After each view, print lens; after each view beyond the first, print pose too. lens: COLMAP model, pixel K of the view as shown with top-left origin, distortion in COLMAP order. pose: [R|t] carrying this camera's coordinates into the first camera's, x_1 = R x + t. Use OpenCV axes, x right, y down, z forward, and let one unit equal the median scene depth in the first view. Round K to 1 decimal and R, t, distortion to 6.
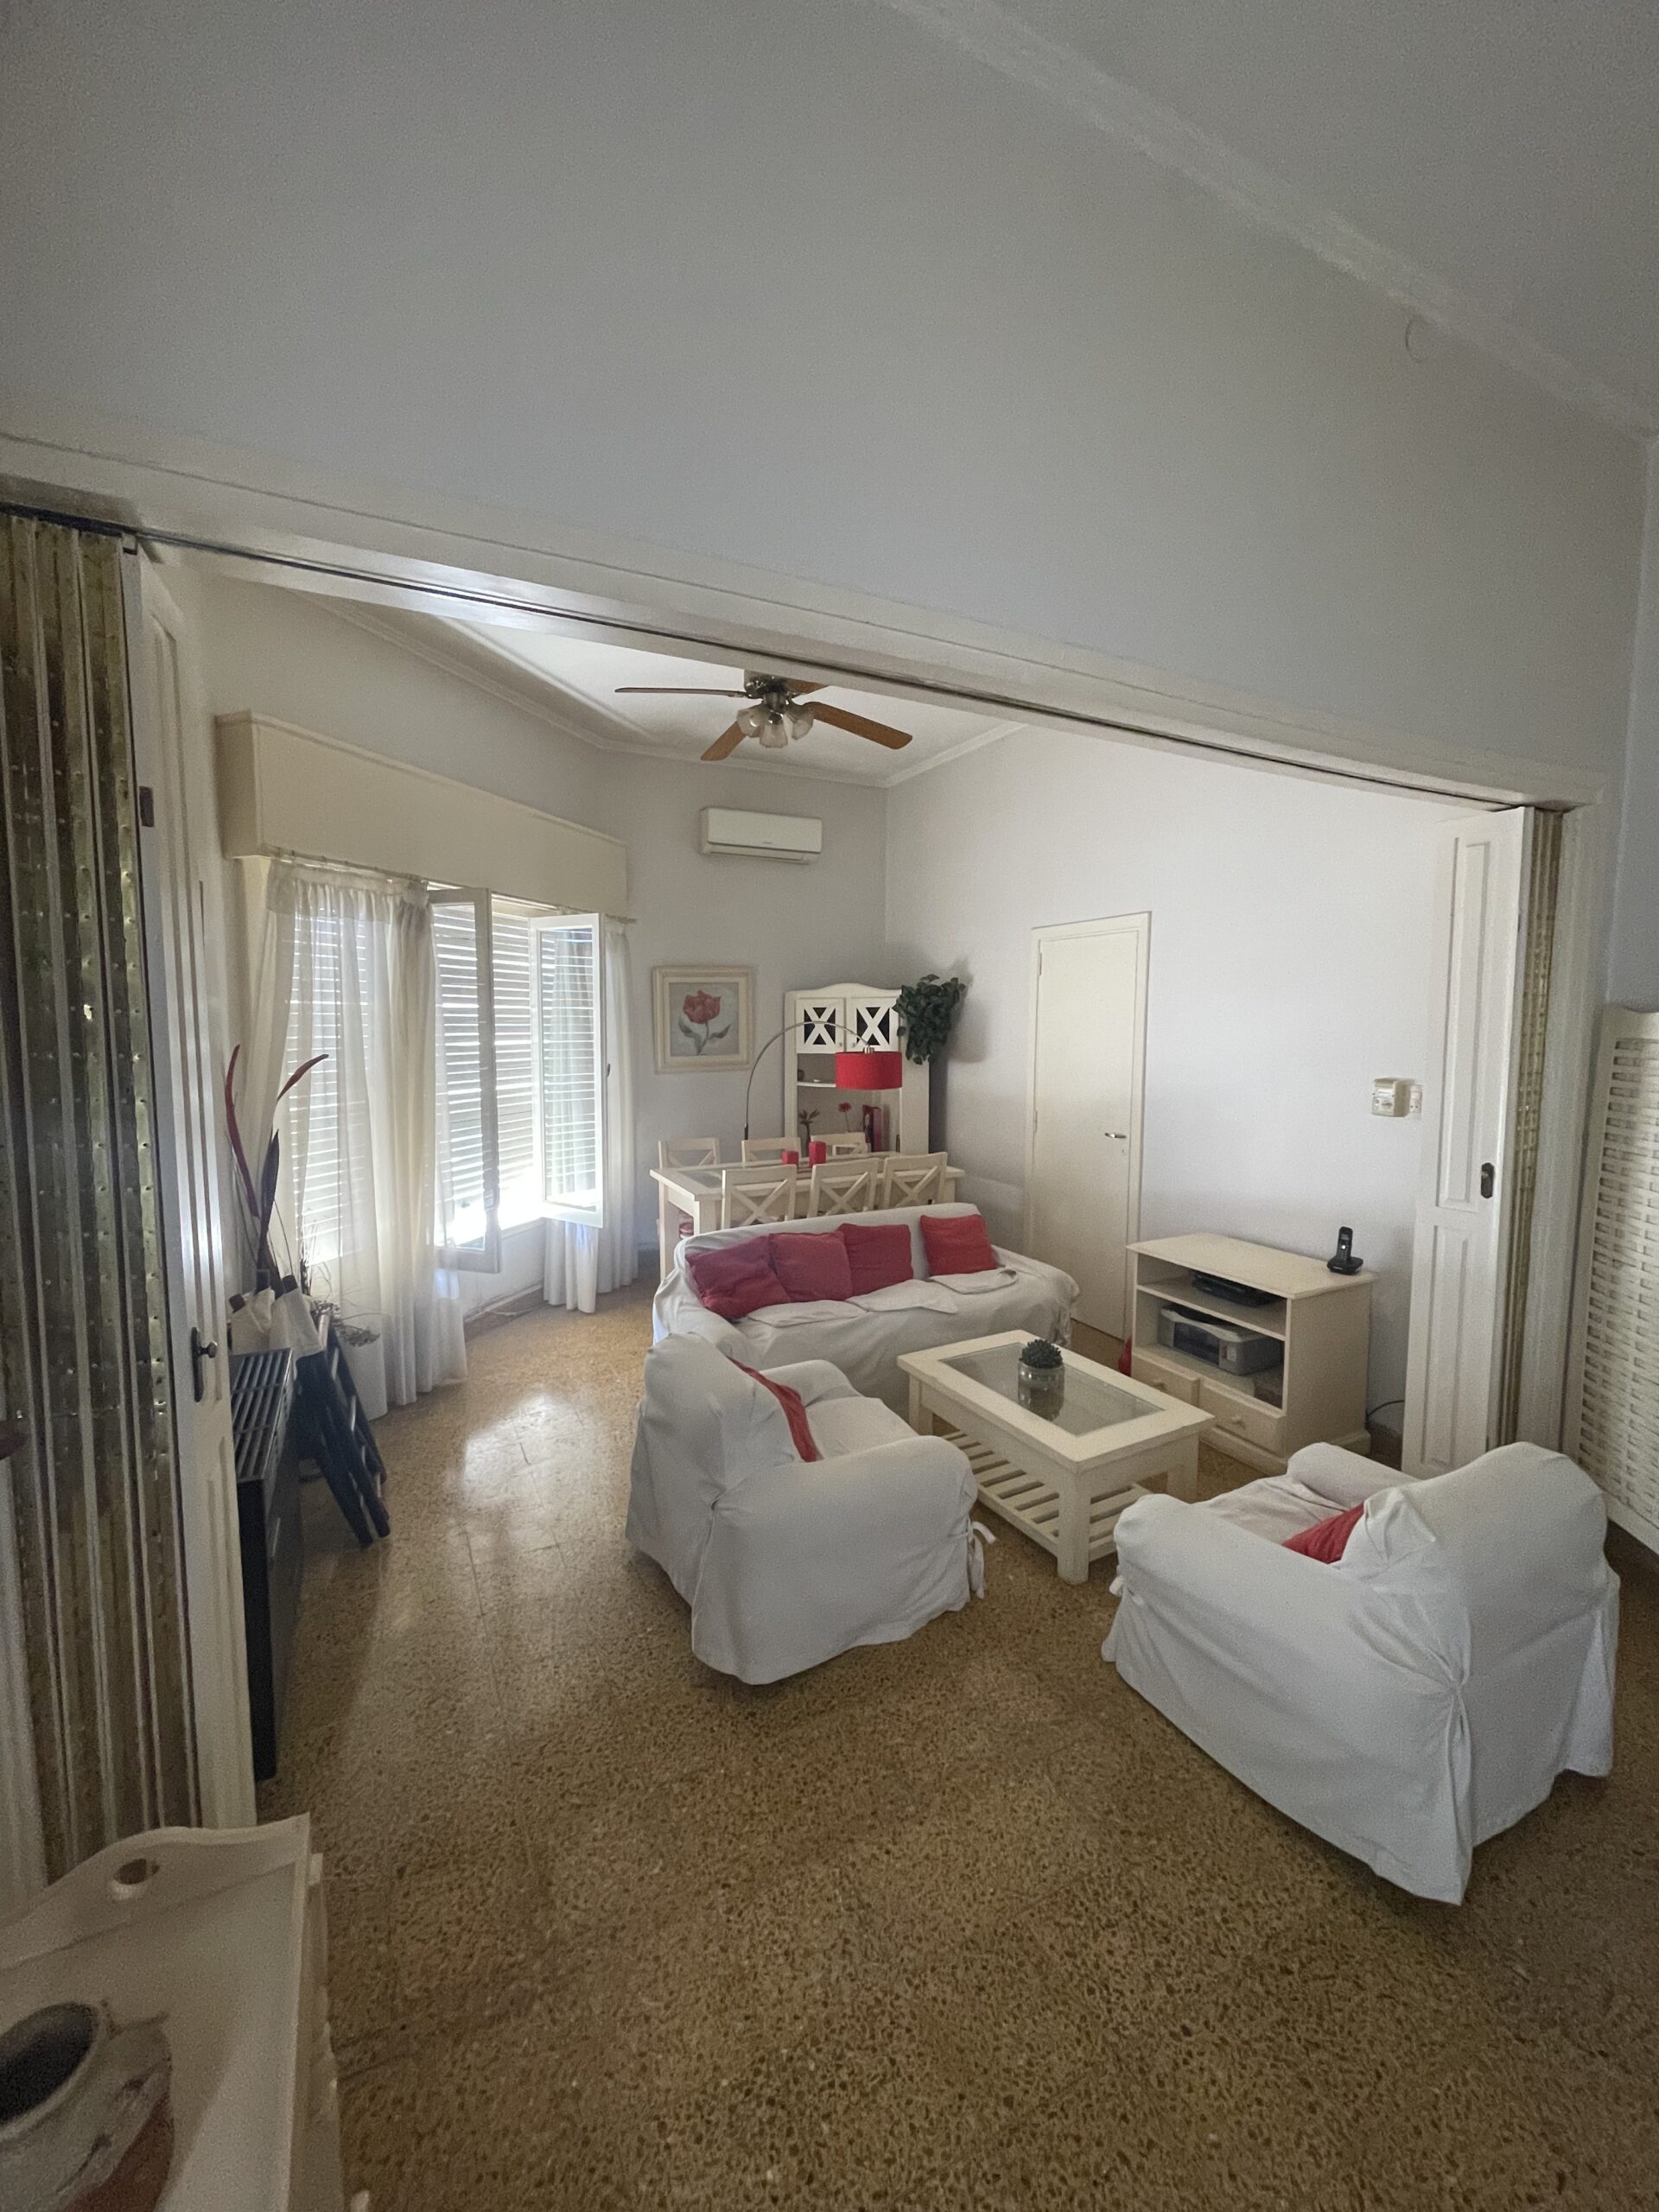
lens RADIAL K [[893.2, 0, 812.1], [0, 893.2, 1099.9], [0, 0, 1]] dist [-0.000840, -0.000346]
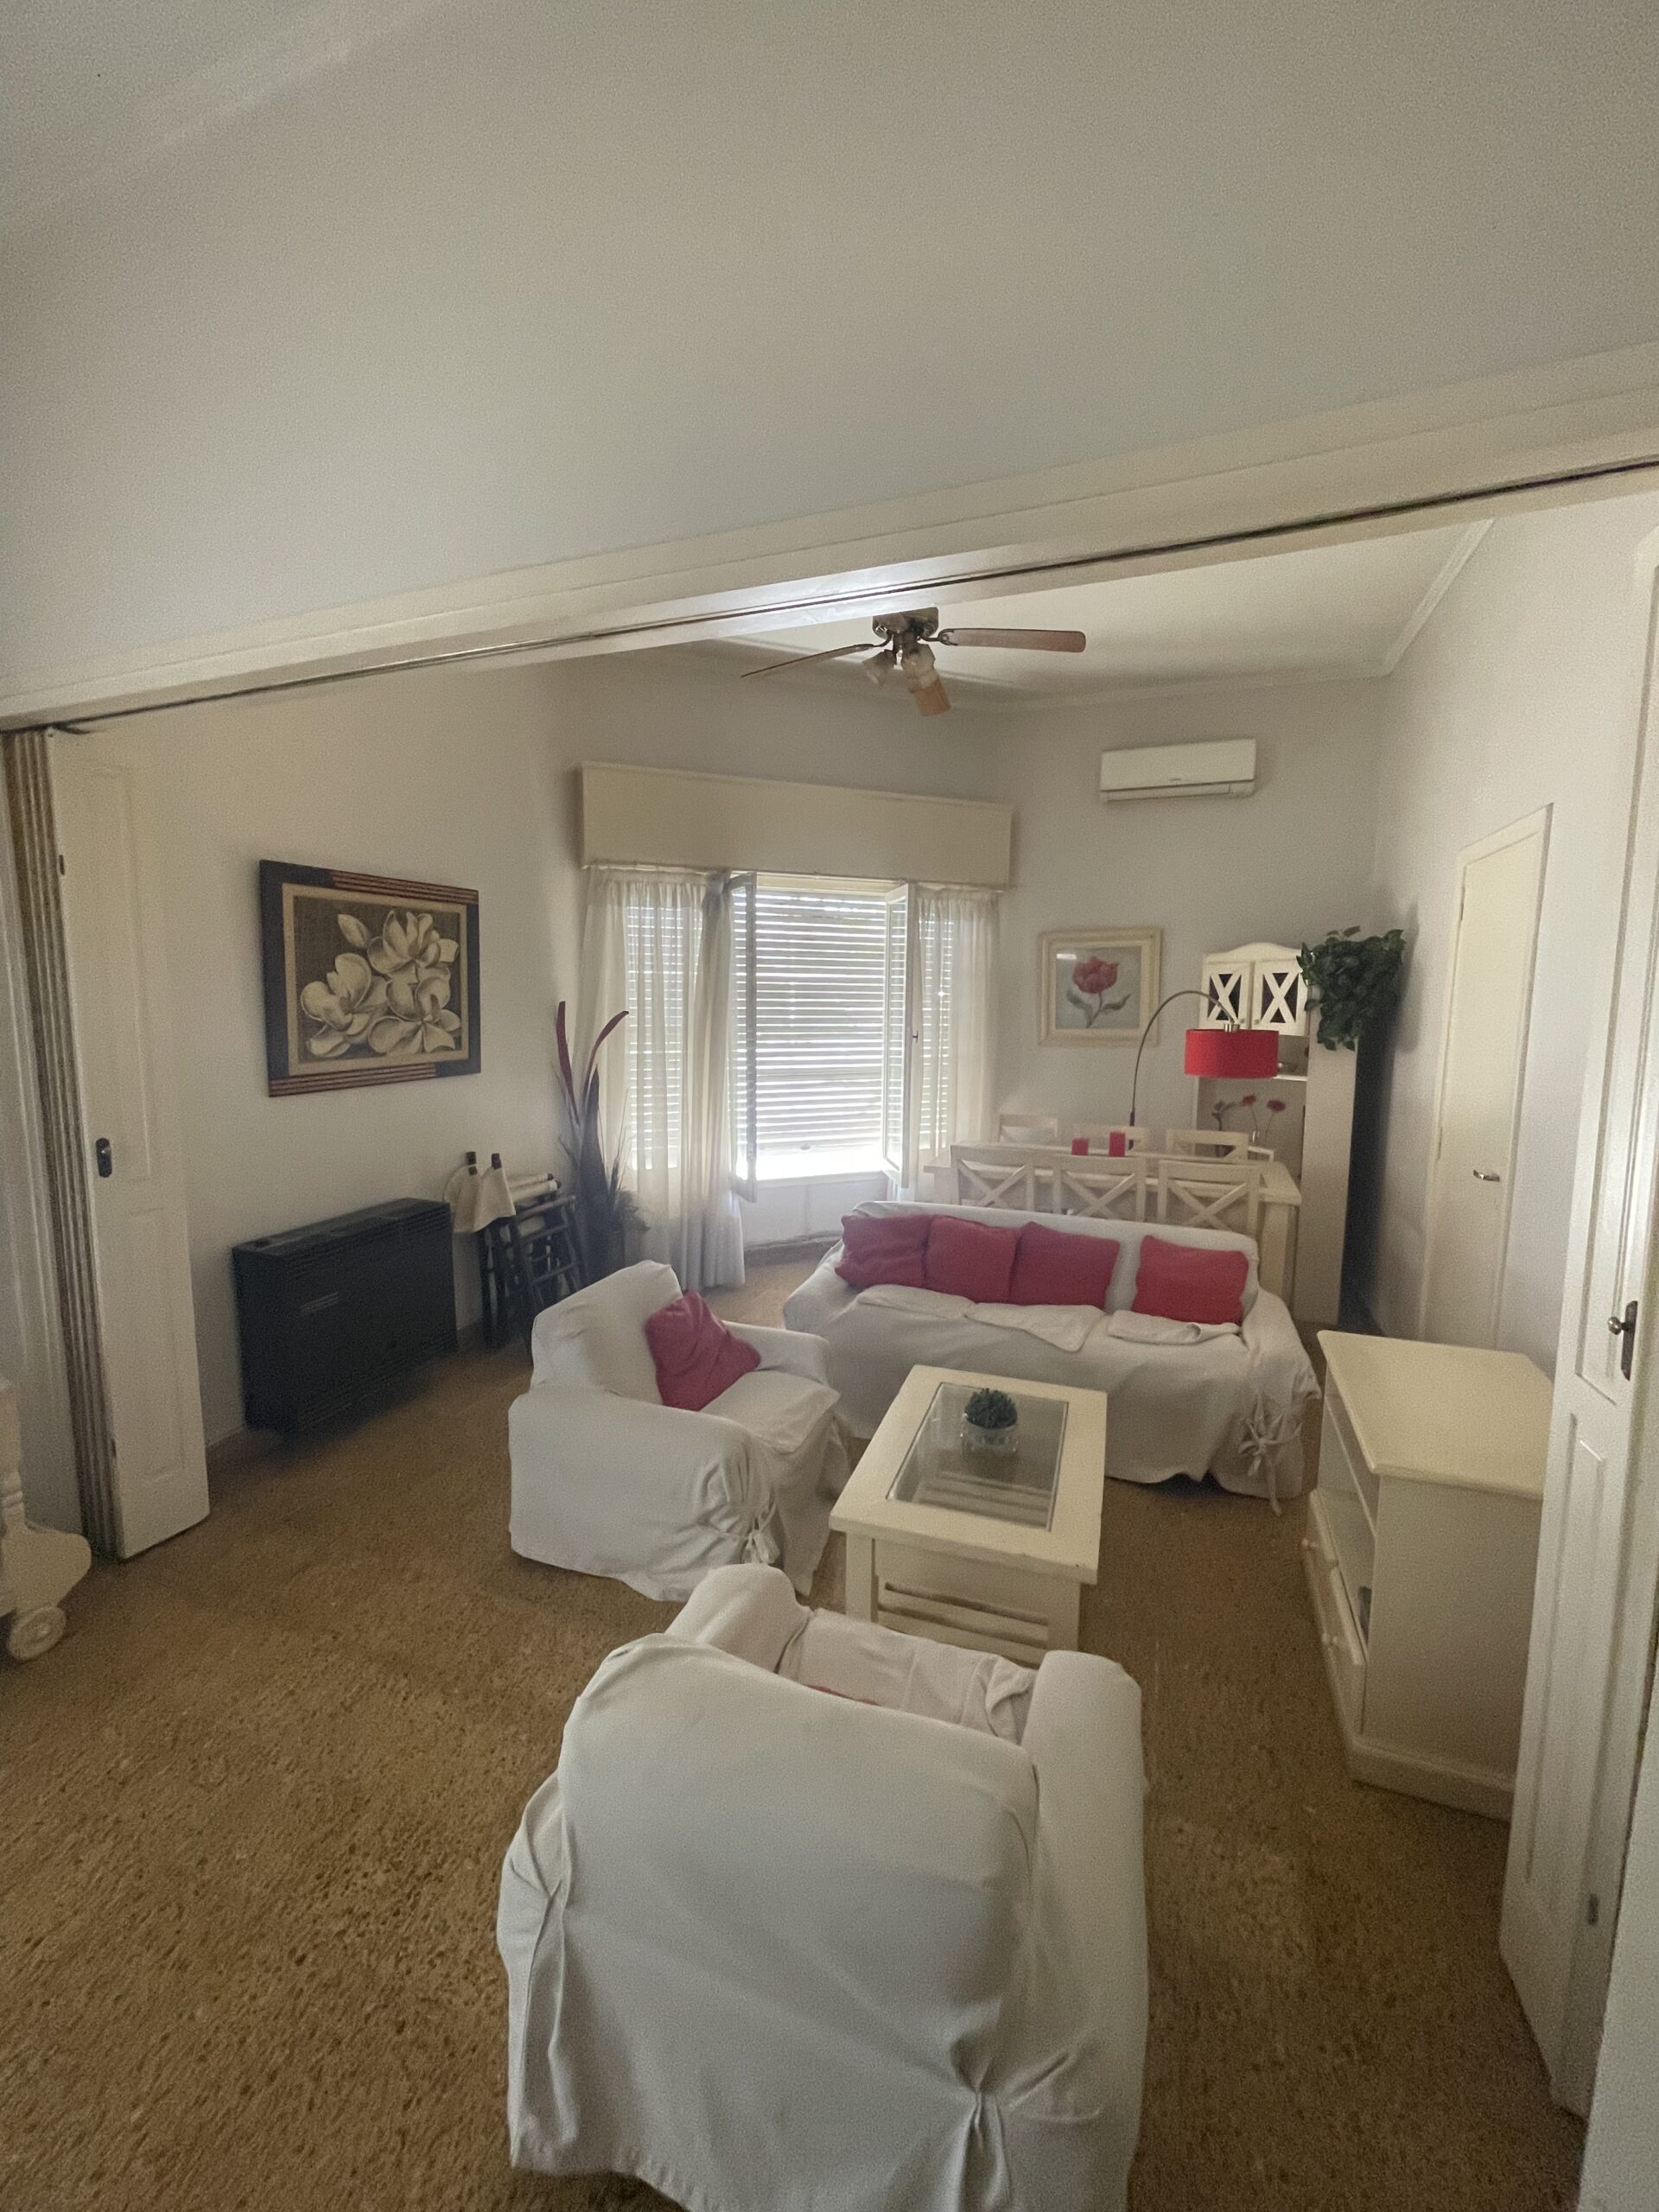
lens RADIAL K [[893.2, 0, 817.3], [0, 893.2, 1098.7], [0, 0, 1]] dist [-0.000840, -0.000346]
pose [[0.667391, 0.093502, -0.738814, 0.428927], [-0.073190, 0.995519, 0.059875, -0.014533], [0.741102, 0.014113, 0.671244, 0.212930]]
